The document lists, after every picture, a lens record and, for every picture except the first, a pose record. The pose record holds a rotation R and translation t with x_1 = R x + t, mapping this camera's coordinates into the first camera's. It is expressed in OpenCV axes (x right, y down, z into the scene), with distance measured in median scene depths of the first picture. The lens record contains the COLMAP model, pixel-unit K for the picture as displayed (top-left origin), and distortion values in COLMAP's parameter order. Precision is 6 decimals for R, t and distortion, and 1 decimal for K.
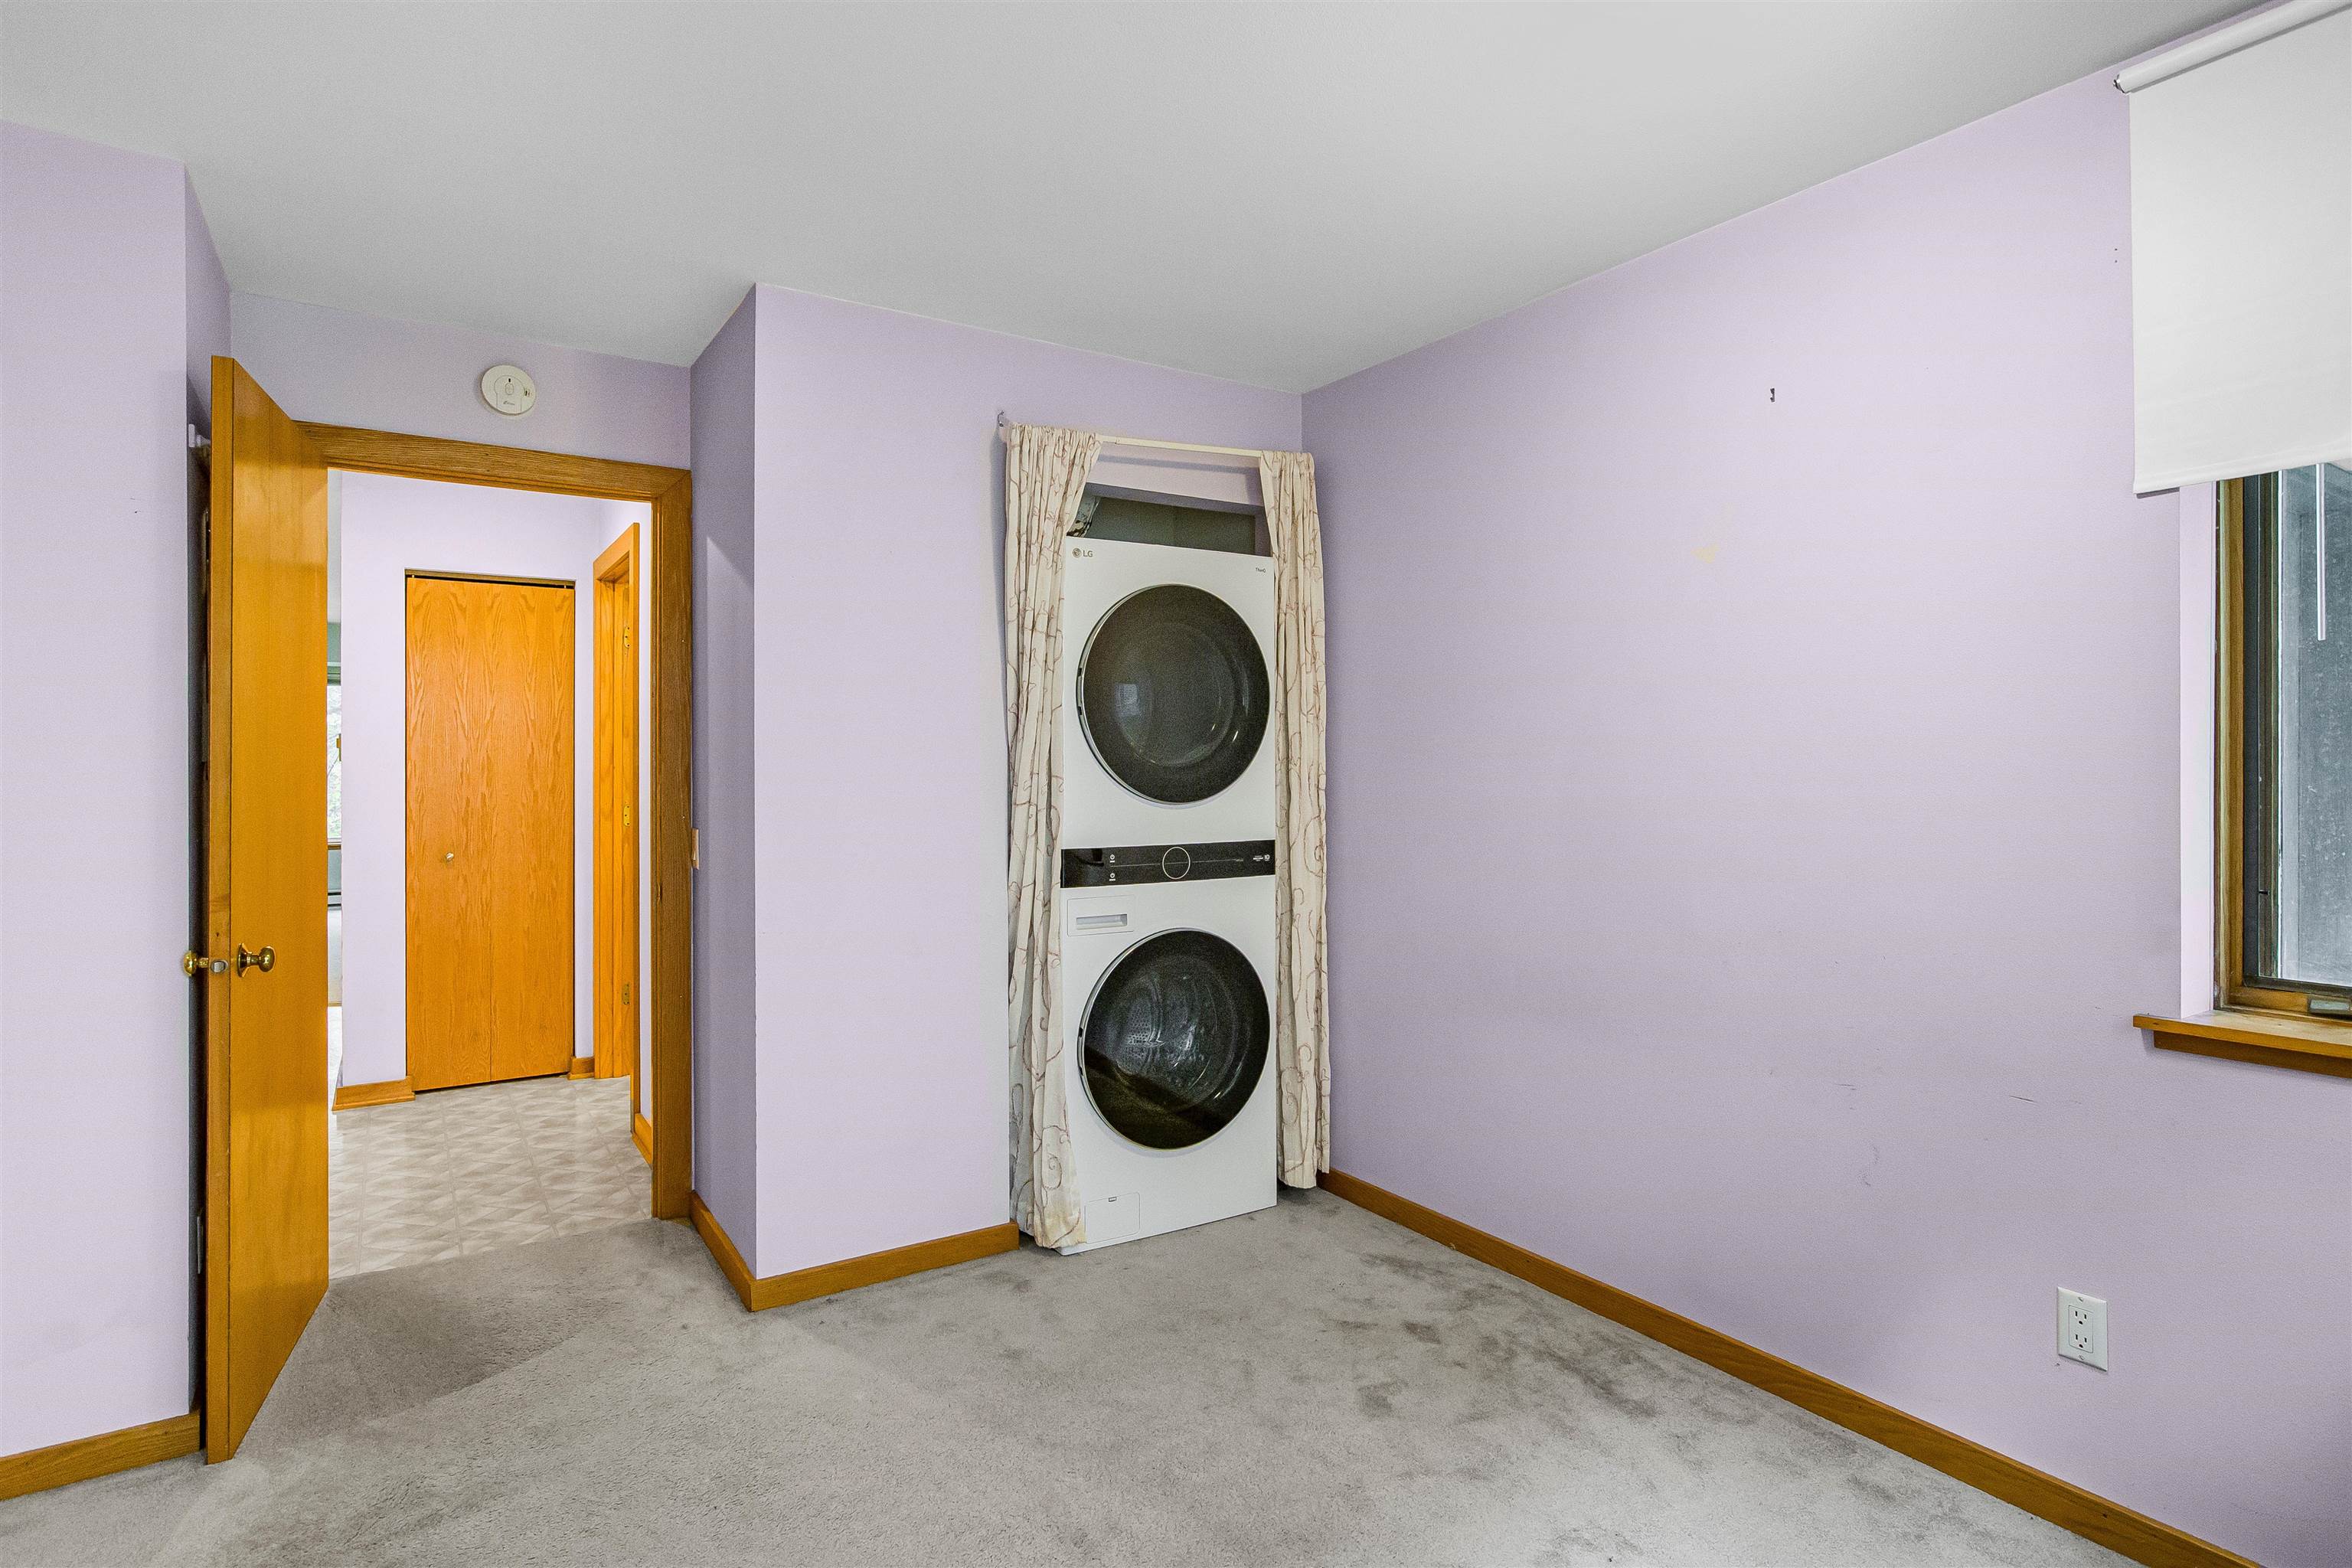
lens RADIAL K [[1194.6, 0, 1175.4], [0, 1194.6, 769.6], [0, 0, 1]] dist [-0.005720, 0.015555]
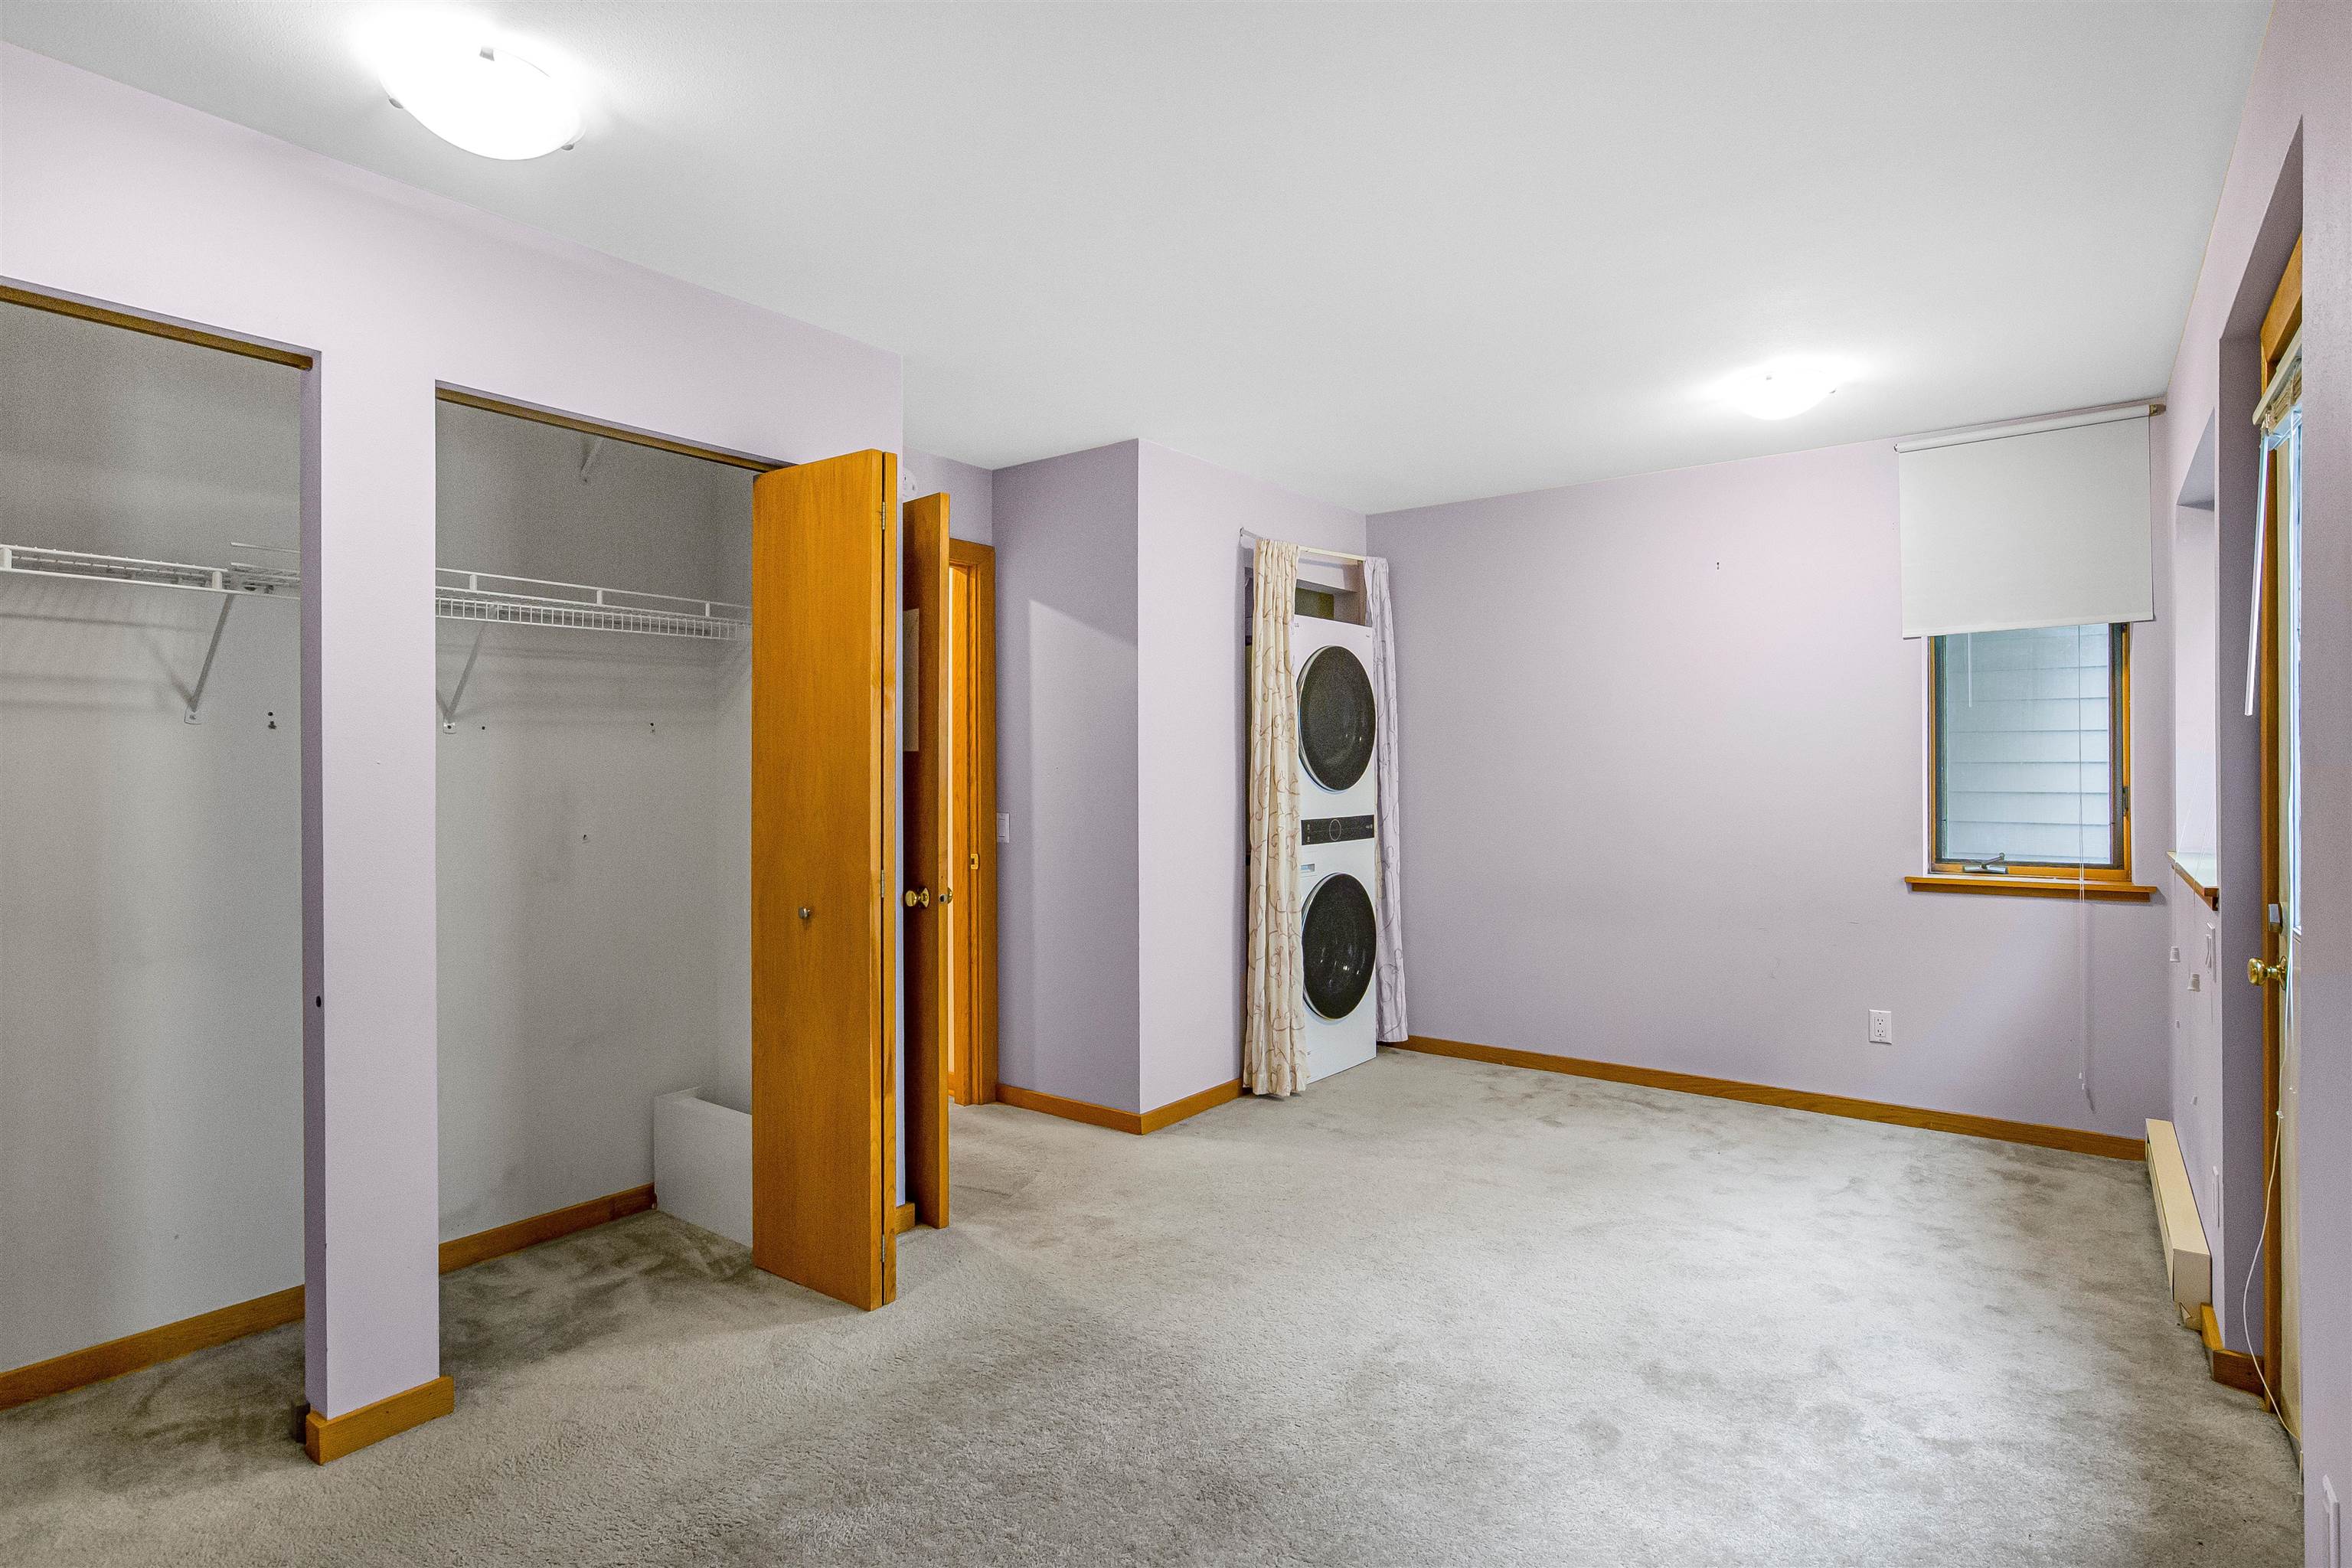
lens RADIAL K [[1194.6, 0, 1175.4], [0, 1194.6, 769.6], [0, 0, 1]] dist [-0.005720, 0.015555]
pose [[0.937627, -0.002137, 0.347636, -0.720723], [0.003882, 0.999983, -0.004323, 0.008039], [-0.347621, 0.005403, 0.937620, -0.349223]]
